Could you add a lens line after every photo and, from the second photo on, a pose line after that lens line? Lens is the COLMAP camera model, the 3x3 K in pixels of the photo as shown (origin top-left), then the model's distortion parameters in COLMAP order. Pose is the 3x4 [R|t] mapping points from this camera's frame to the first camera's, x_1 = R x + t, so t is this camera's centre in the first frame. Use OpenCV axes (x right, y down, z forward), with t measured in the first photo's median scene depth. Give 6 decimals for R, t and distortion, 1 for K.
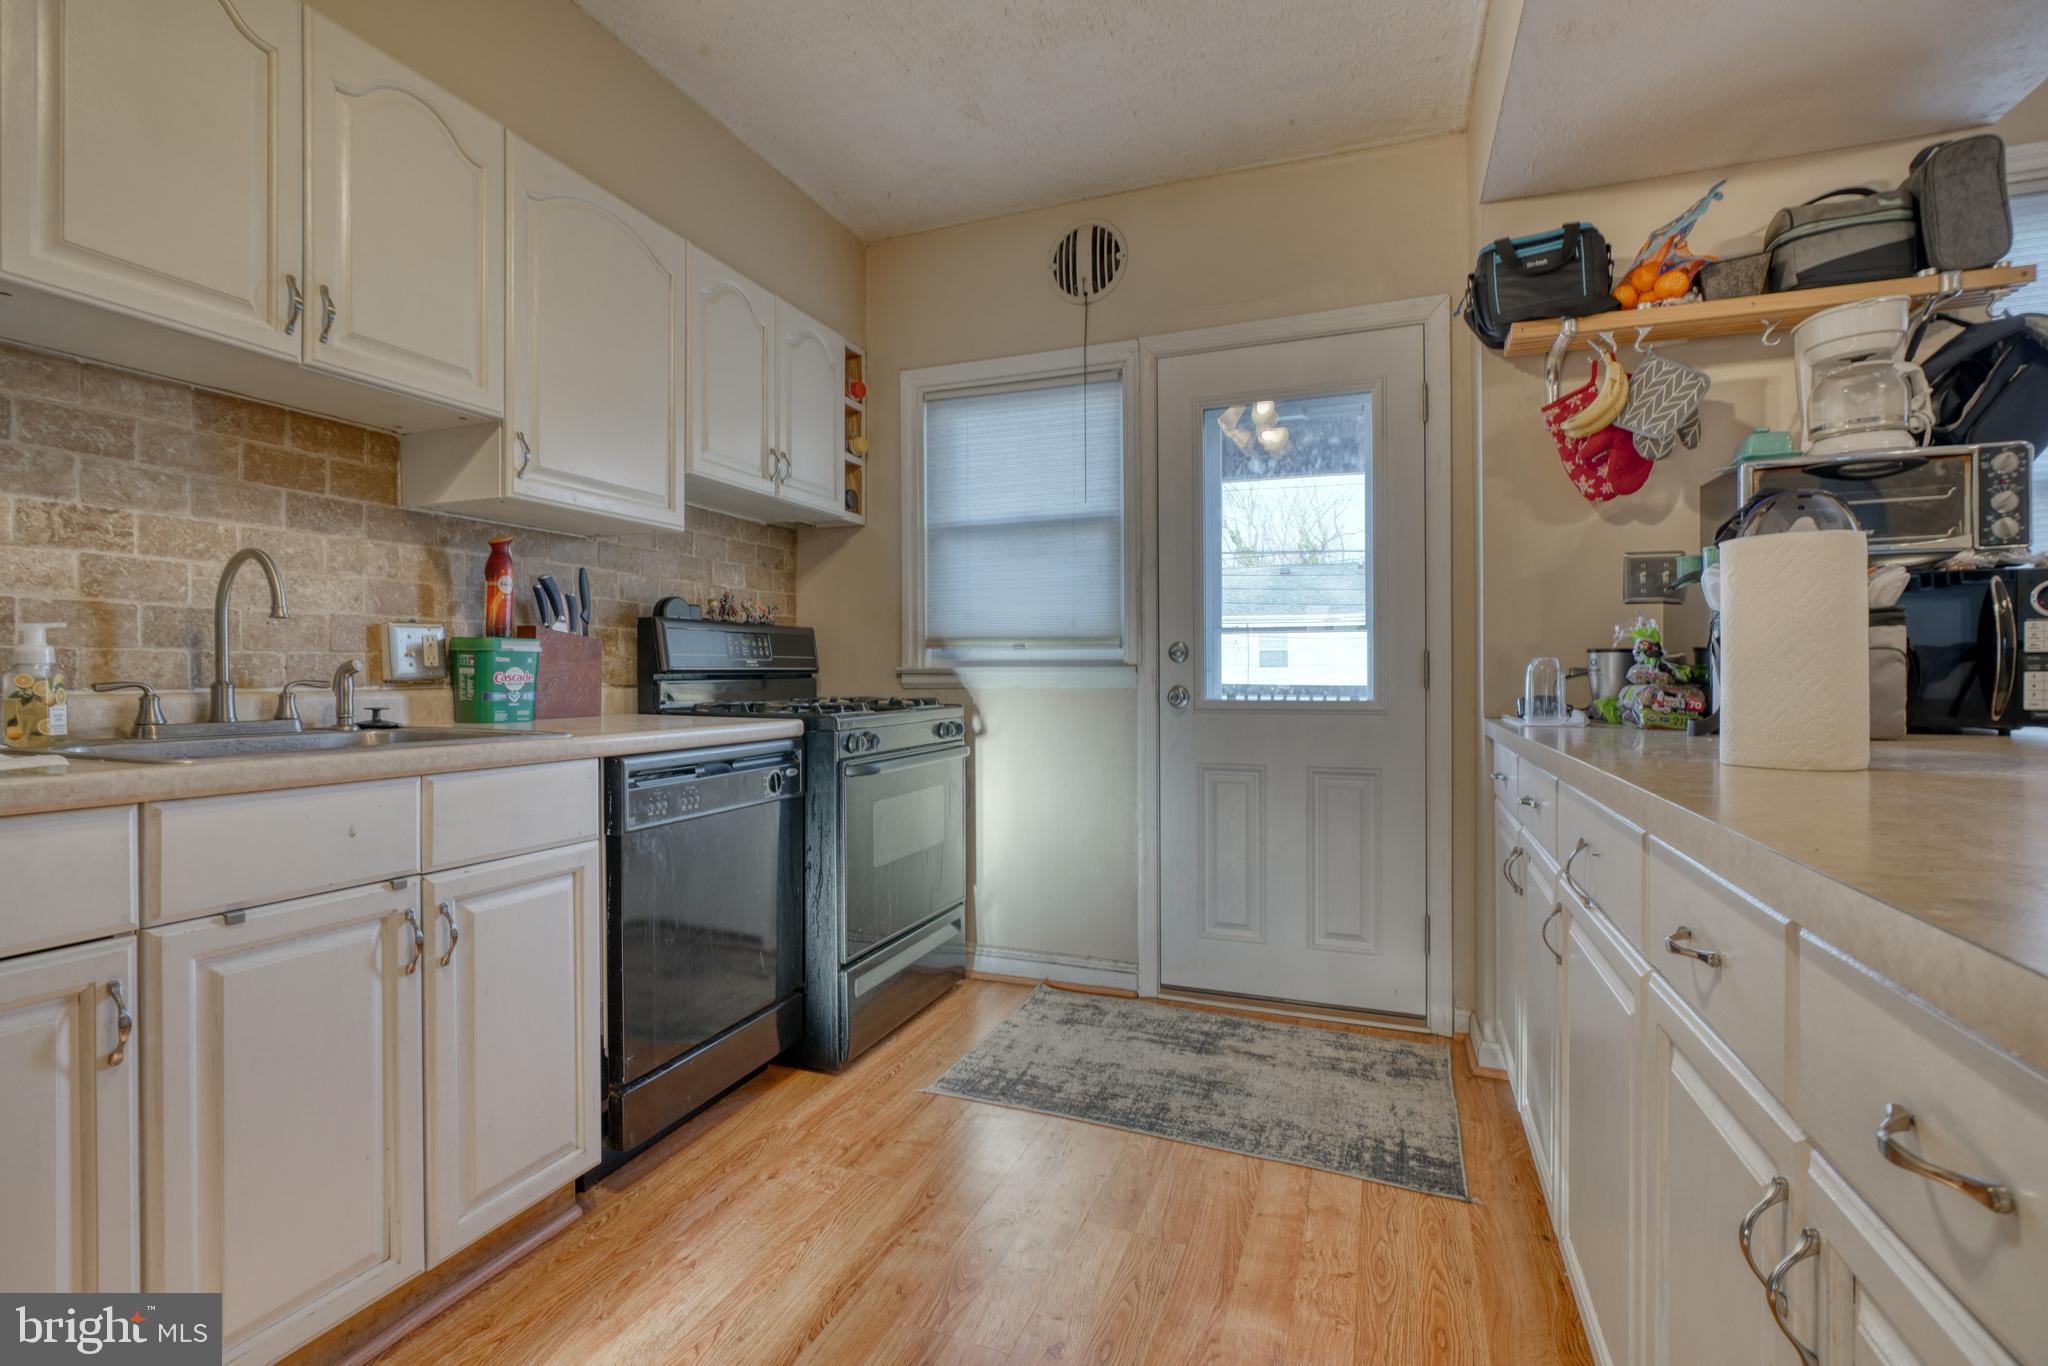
lens RADIAL K [[932.5, 0, 1023.4], [0, 932.5, 675.9], [0, 0, 1]] dist [-0.005082, 0.003576]
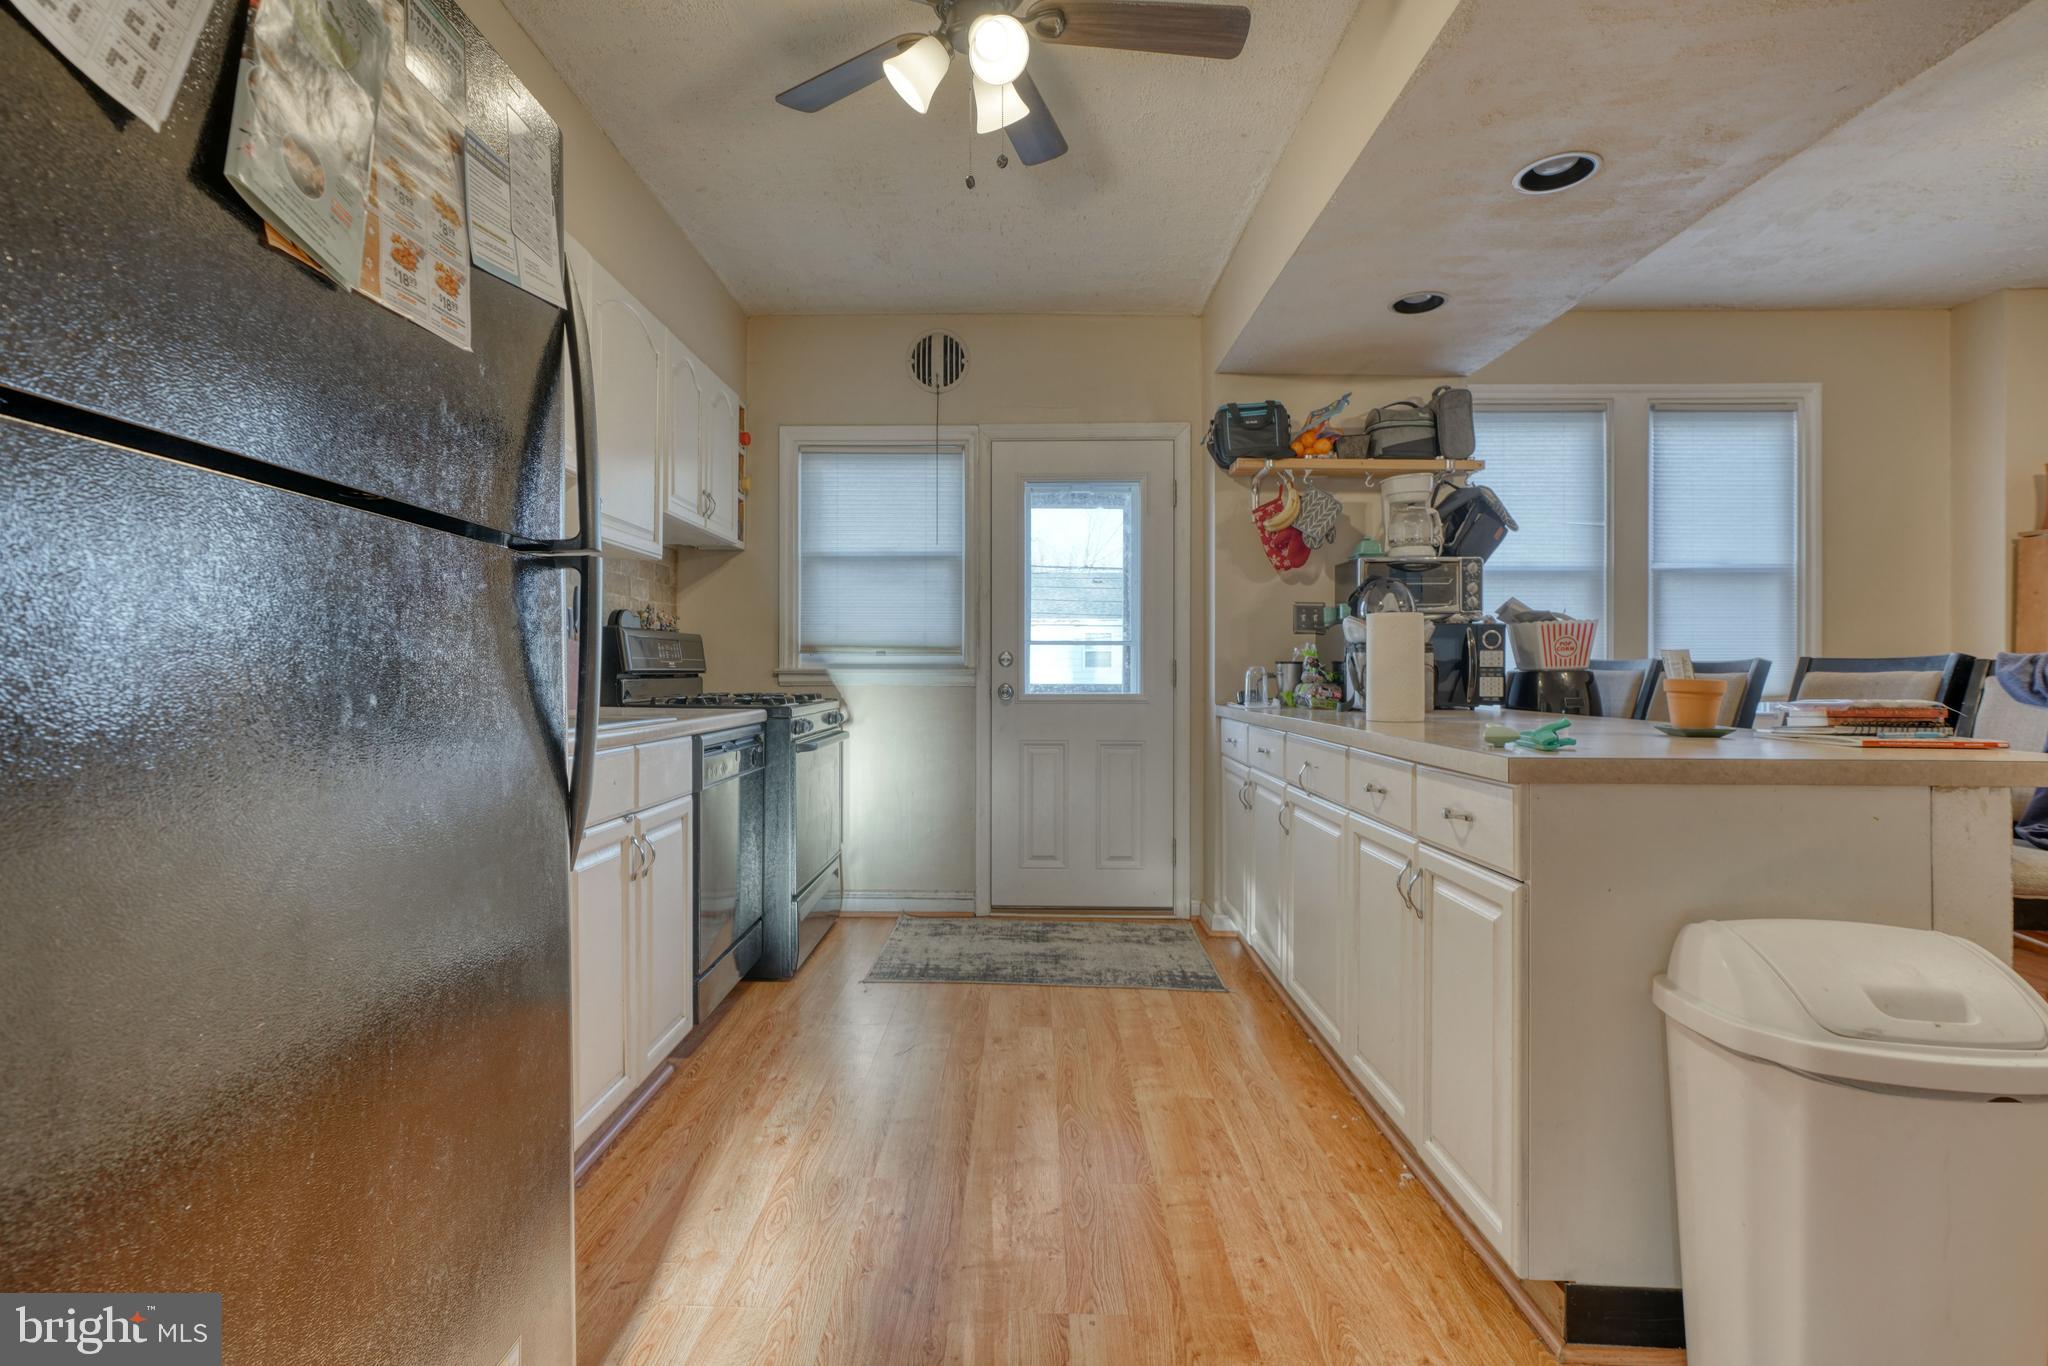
lens RADIAL K [[932.5, 0, 1022.8], [0, 932.5, 672.2], [0, 0, 1]] dist [-0.005082, 0.003576]
pose [[0.935492, 0.005537, 0.353305, -0.364443], [-0.004353, 0.999982, -0.004148, -0.001254], [-0.353321, 0.002343, 0.935499, -0.347853]]
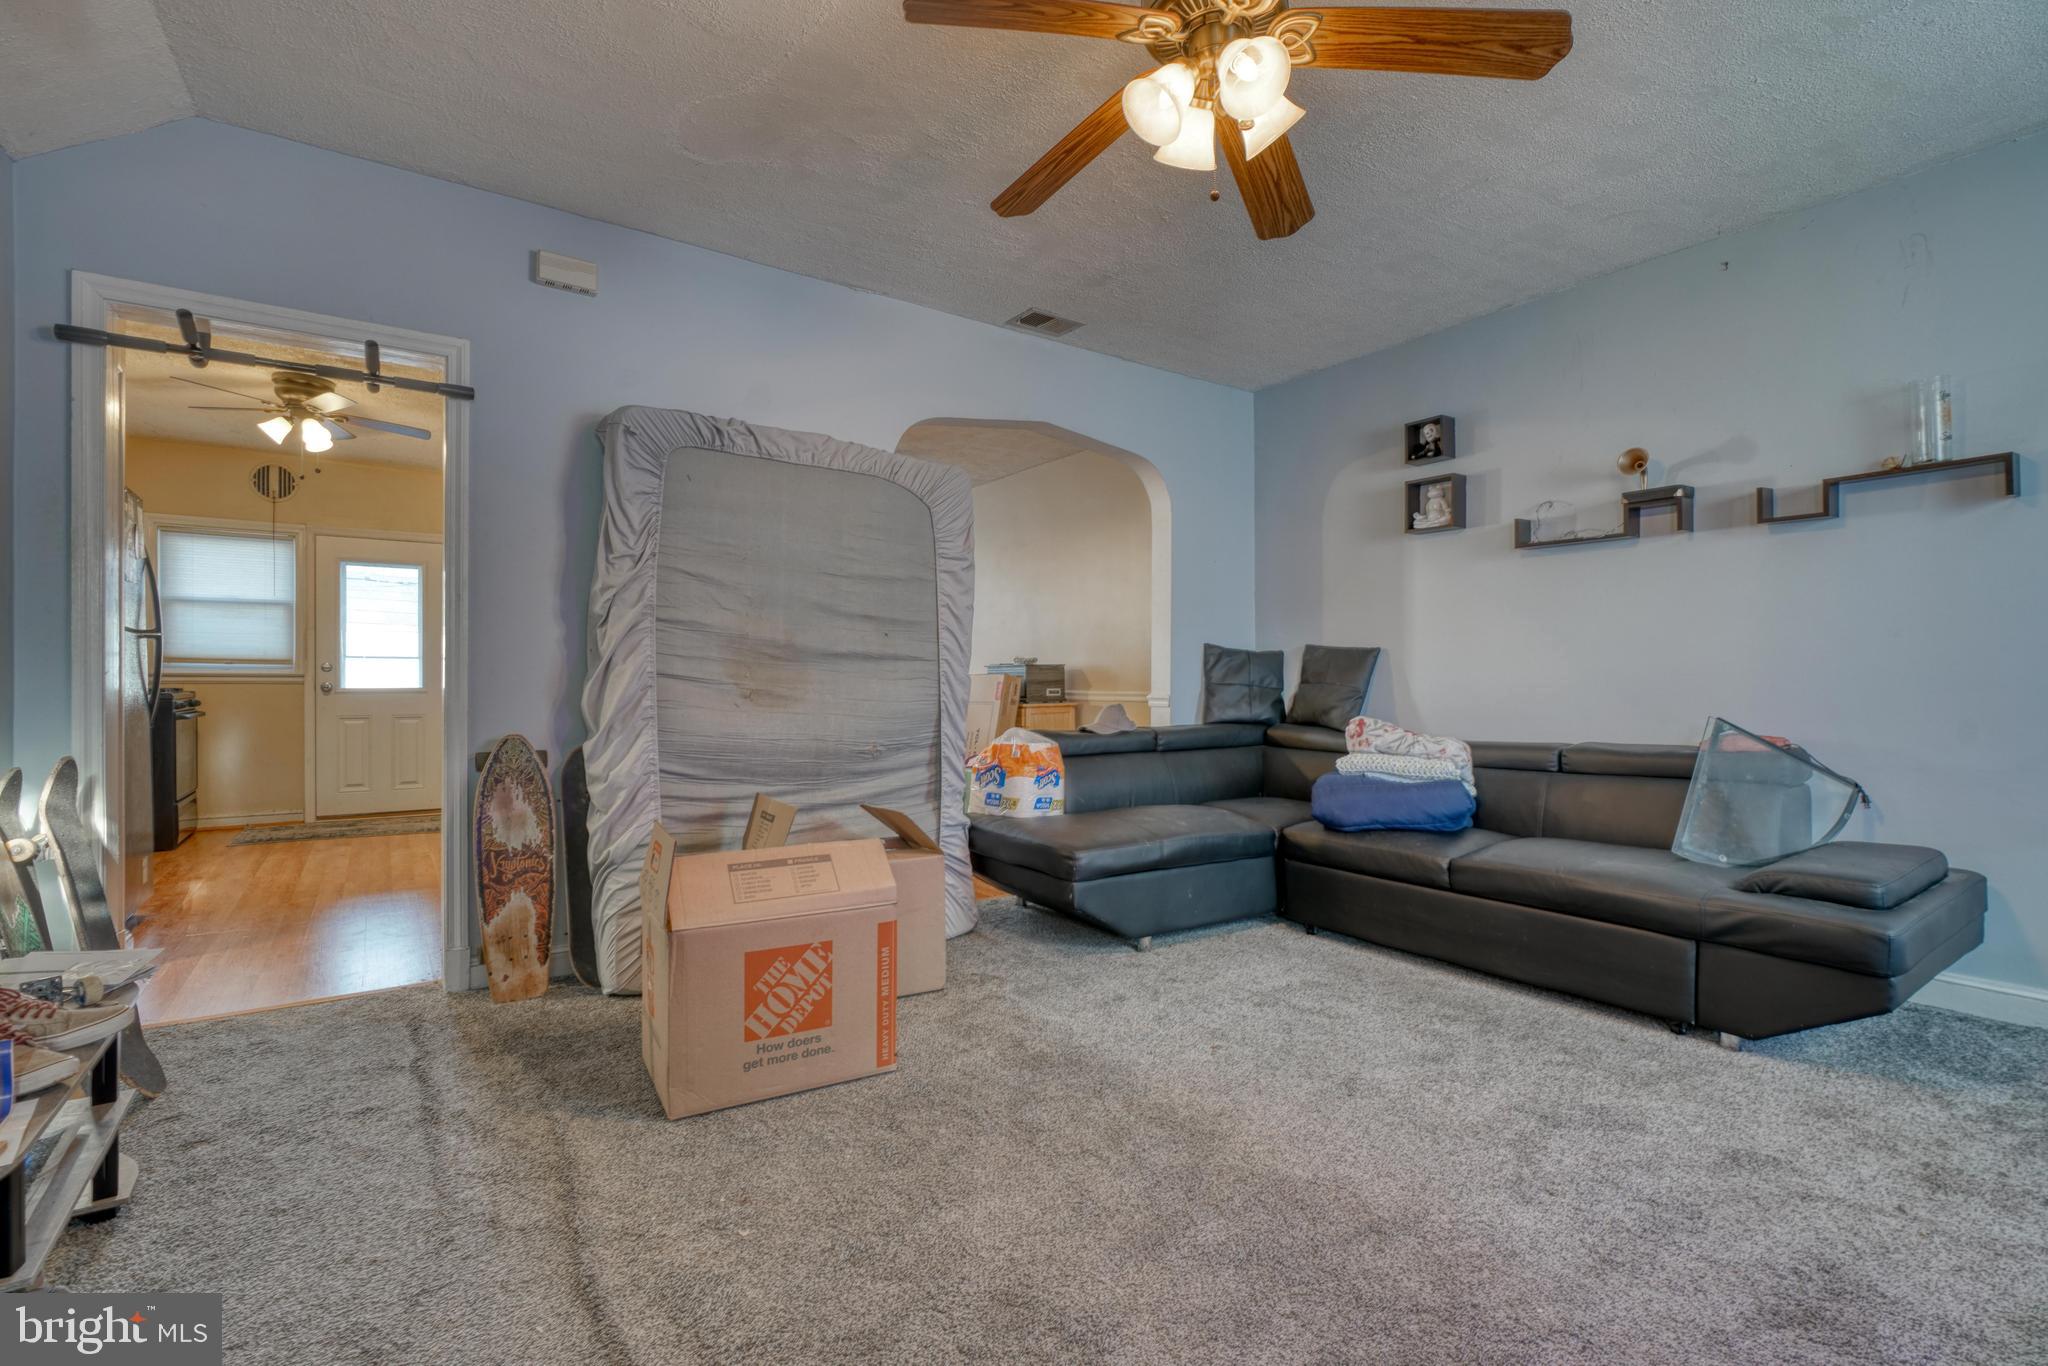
lens RADIAL K [[932.5, 0, 1002.5], [0, 932.5, 680.9], [0, 0, 1]] dist [-0.005082, 0.003576]
pose [[0.568500, 0.004287, 0.822672, -0.949111], [0.000851, 0.999983, -0.005799, 0.028656], [-0.822683, 0.003997, 0.568486, -2.034129]]
